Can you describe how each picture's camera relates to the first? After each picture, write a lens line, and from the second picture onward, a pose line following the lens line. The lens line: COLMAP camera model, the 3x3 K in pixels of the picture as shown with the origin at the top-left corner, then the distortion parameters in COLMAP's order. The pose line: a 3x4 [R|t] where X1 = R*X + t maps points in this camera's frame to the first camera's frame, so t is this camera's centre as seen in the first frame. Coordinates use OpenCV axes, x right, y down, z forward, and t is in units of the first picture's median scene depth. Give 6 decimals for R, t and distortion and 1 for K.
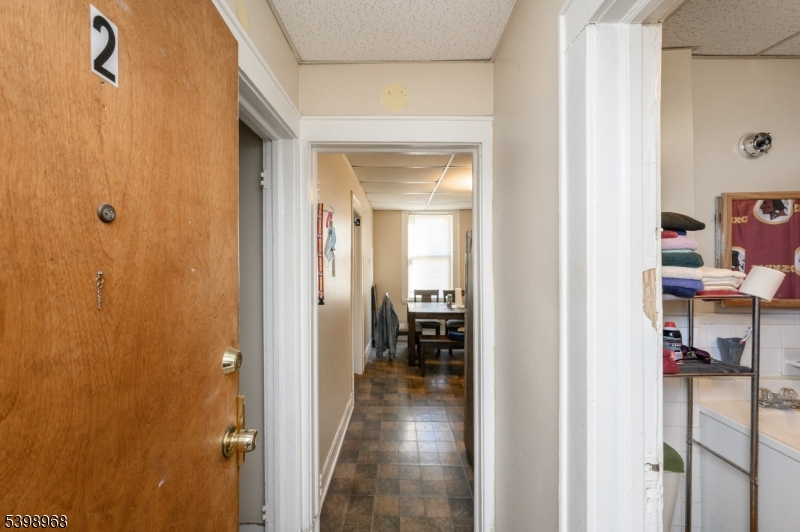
lens RADIAL K [[316.3, 0, 398.6], [0, 316.3, 264.1], [0, 0, 1]] dist [-0.000723, 0.000139]
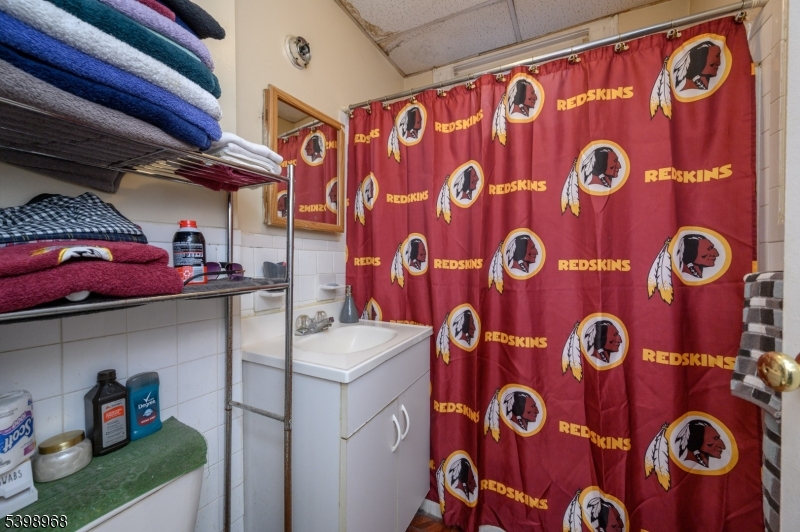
lens RADIAL K [[316.3, 0, 398.6], [0, 316.3, 264.1], [0, 0, 1]] dist [-0.000723, 0.000139]
pose [[0.440211, -0.003341, 0.897888, 0.458693], [-0.006576, 0.999954, 0.006945, 0.237804], [-0.897870, -0.008962, 0.440169, 0.353004]]
